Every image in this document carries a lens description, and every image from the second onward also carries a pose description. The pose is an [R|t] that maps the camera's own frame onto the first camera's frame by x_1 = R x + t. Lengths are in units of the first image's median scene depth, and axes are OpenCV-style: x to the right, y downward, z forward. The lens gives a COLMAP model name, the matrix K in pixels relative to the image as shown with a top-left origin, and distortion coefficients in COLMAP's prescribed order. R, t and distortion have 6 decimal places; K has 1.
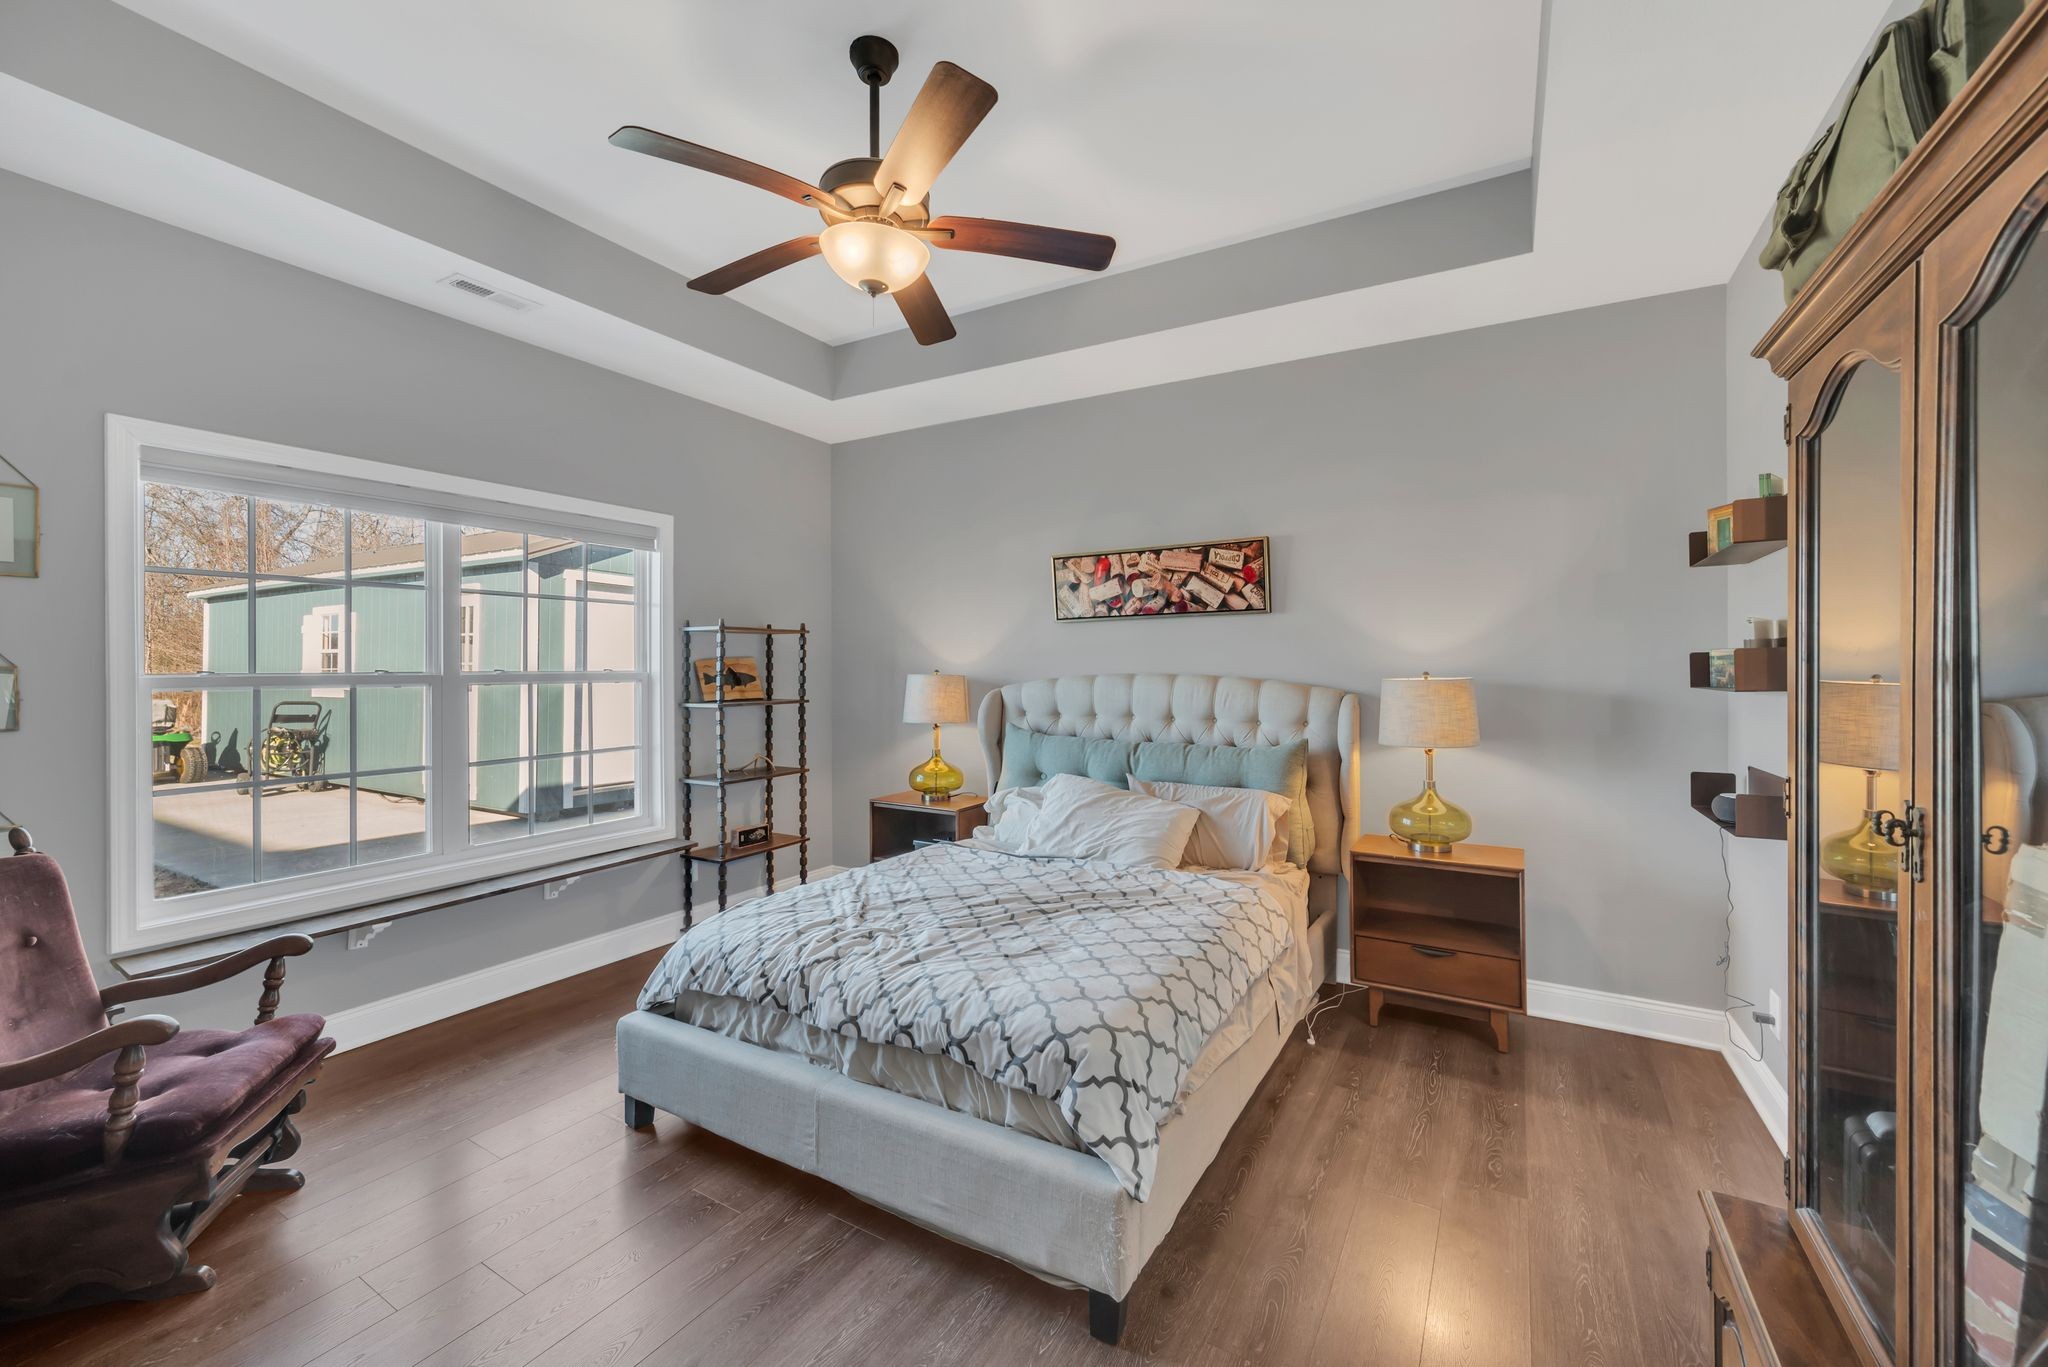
lens RADIAL K [[840.0, 0, 1032.8], [0, 840.0, 671.0], [0, 0, 1]] dist [-0.003627, -0.000213]
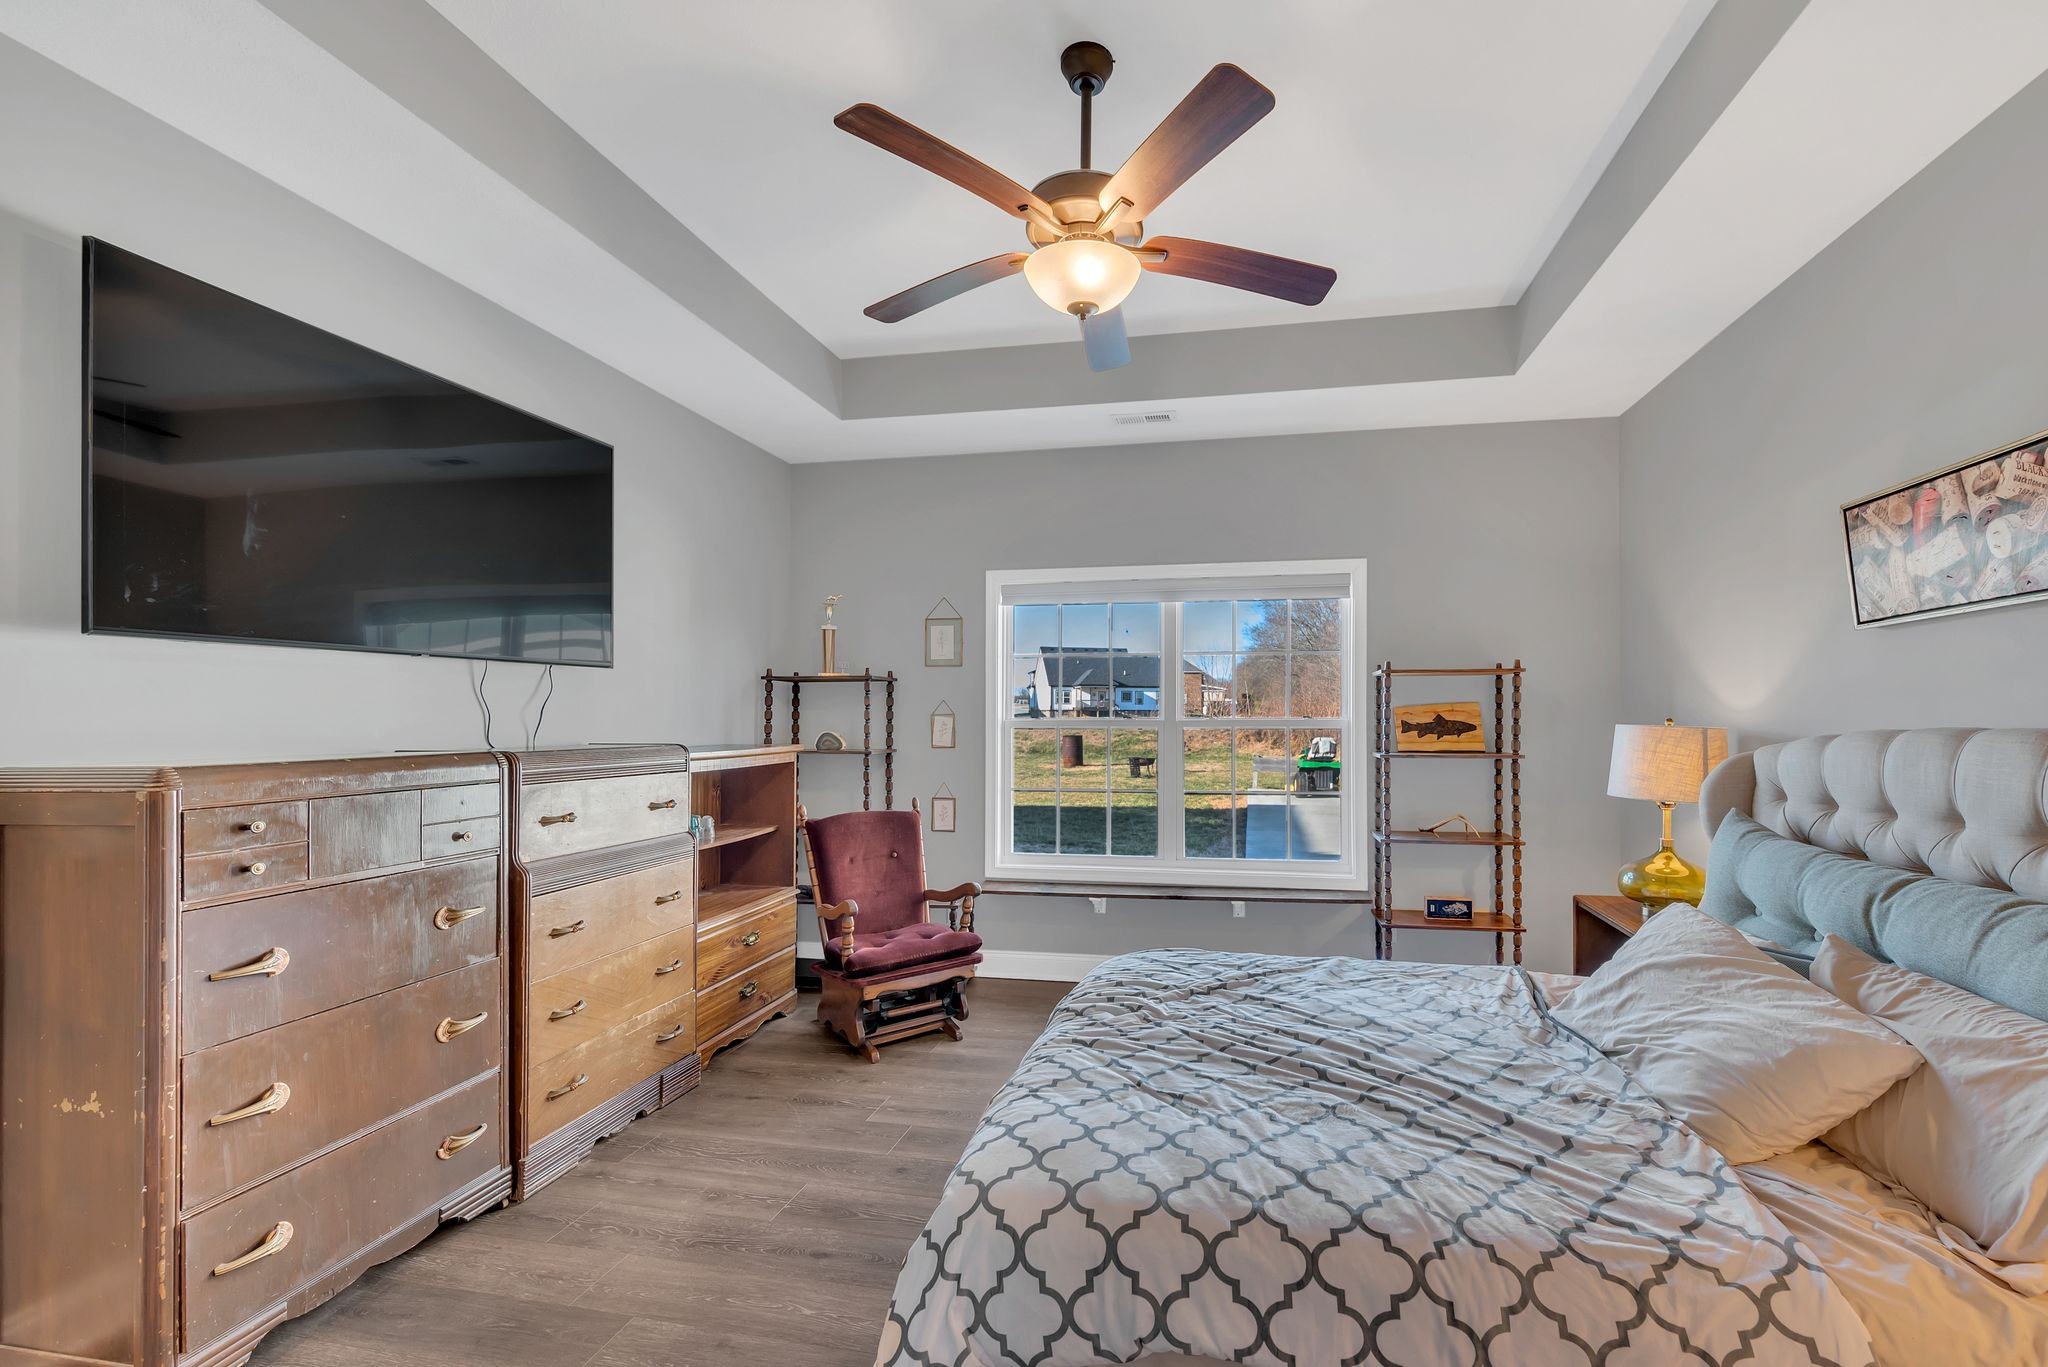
lens RADIAL K [[840.0, 0, 1101.9], [0, 840.0, 716.3], [0, 0, 1]] dist [-0.003627, -0.000213]
pose [[0.318838, 0.002739, -0.947805, 0.574345], [-0.003158, 0.999993, 0.001827, -0.004137], [0.947804, 0.002411, 0.318845, 0.588401]]
